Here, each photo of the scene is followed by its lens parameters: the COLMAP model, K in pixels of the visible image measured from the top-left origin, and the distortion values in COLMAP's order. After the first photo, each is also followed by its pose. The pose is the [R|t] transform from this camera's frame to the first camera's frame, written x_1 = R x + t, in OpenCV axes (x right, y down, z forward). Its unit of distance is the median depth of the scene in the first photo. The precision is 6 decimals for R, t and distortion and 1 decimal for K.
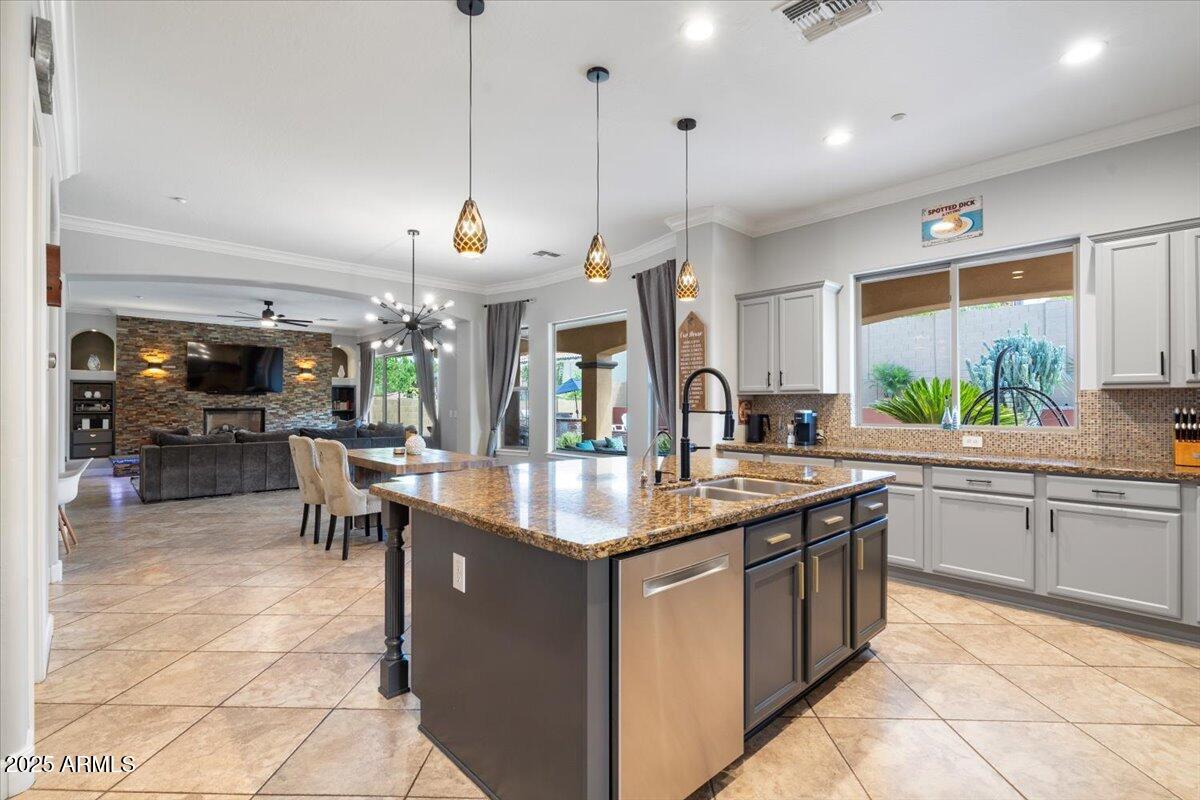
lens RADIAL K [[550.0, 0, 596.6], [0, 550.0, 397.9], [0, 0, 1]] dist [-0.008690, 0.002900]
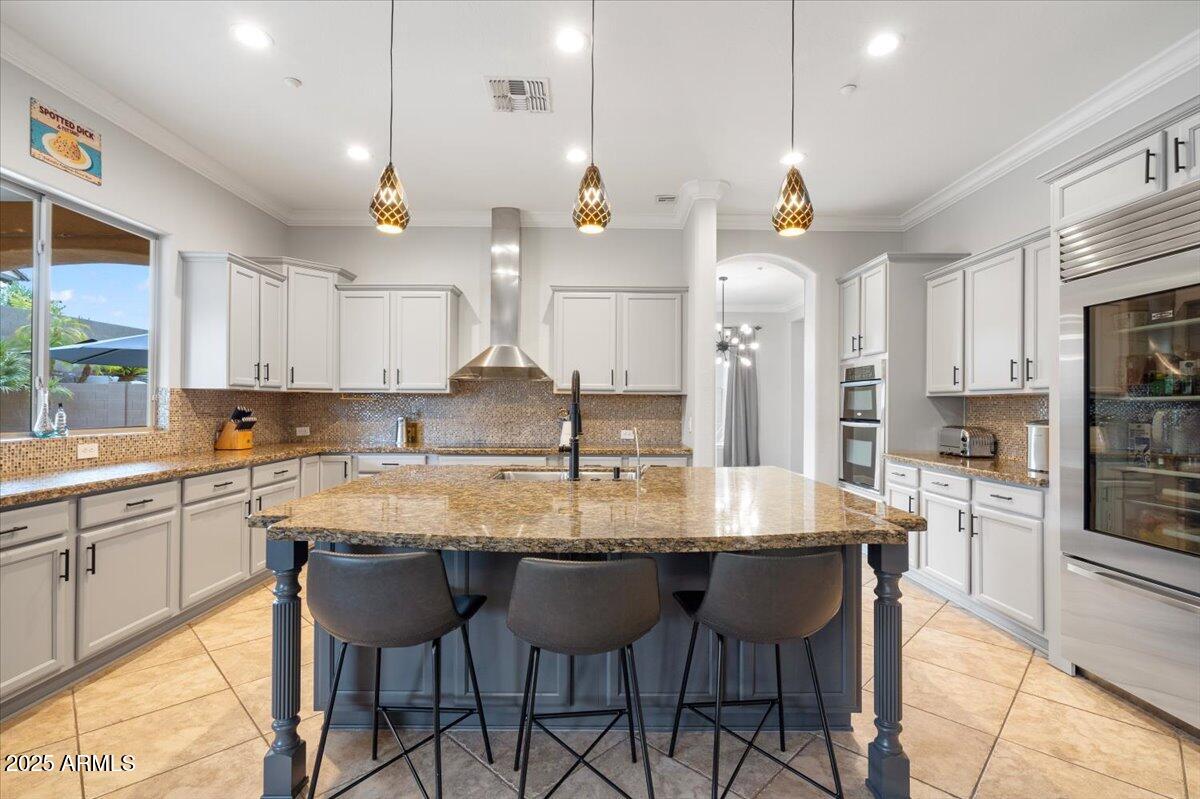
lens RADIAL K [[550.0, 0, 598.7], [0, 550.0, 399.8], [0, 0, 1]] dist [-0.008690, 0.002900]
pose [[-0.739132, 0.003915, 0.673550, -0.151113], [-0.013265, 0.999705, -0.020368, 0.006653], [-0.673430, -0.023989, -0.738861, 0.474180]]
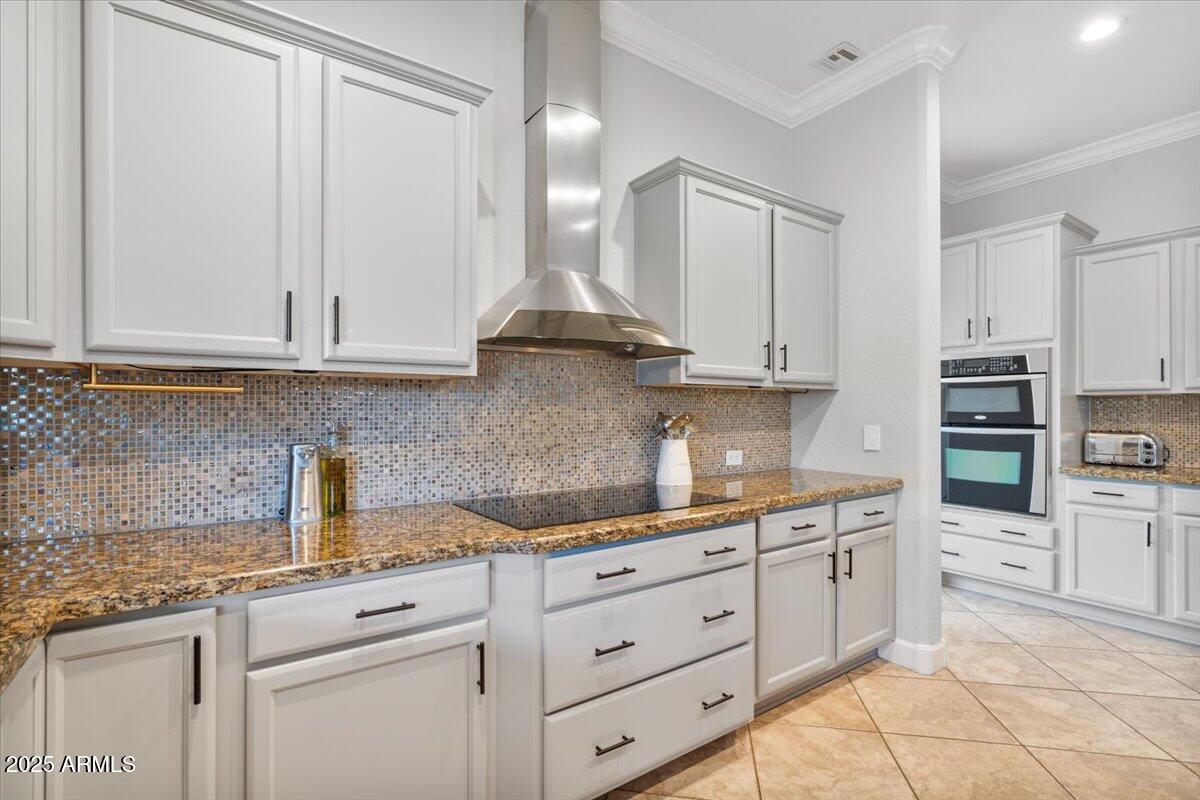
lens RADIAL K [[550.0, 0, 596.9], [0, 550.0, 408.3], [0, 0, 1]] dist [-0.008690, 0.002900]
pose [[-0.990023, 0.000625, 0.140902, 0.230024], [-0.001438, 0.999893, -0.014536, 0.005865], [-0.140896, -0.014593, -0.989917, 0.374342]]
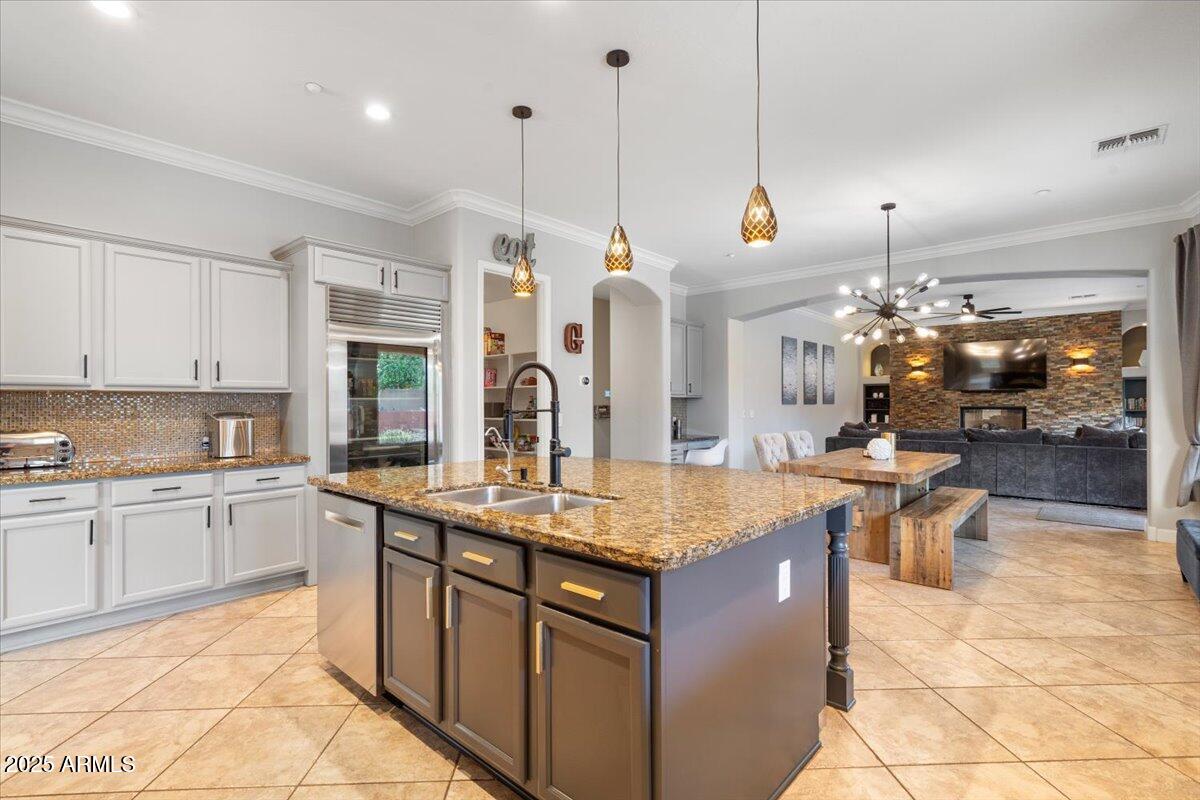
lens RADIAL K [[550.0, 0, 599.5], [0, 550.0, 396.4], [0, 0, 1]] dist [-0.008690, 0.002900]
pose [[0.082055, -0.014309, -0.996525, 0.298175], [0.014322, 0.999811, -0.013177, 0.004221], [0.996525, -0.013191, 0.082244, 0.277095]]
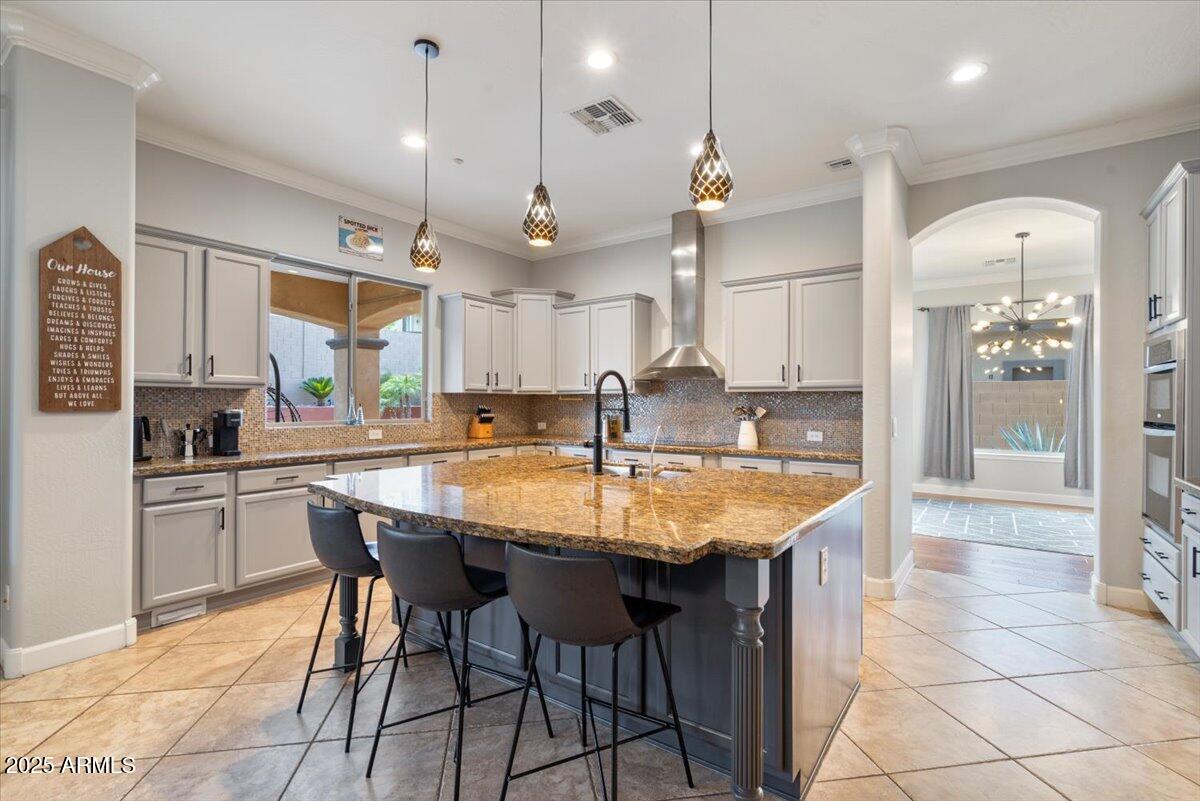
lens RADIAL K [[550.0, 0, 594.3], [0, 550.0, 402.6], [0, 0, 1]] dist [-0.008690, 0.002900]
pose [[-0.197354, 0.001322, 0.980331, -0.243160], [-0.014056, 0.999892, -0.004178, 0.004443], [-0.980232, -0.014604, -0.197314, 0.338617]]
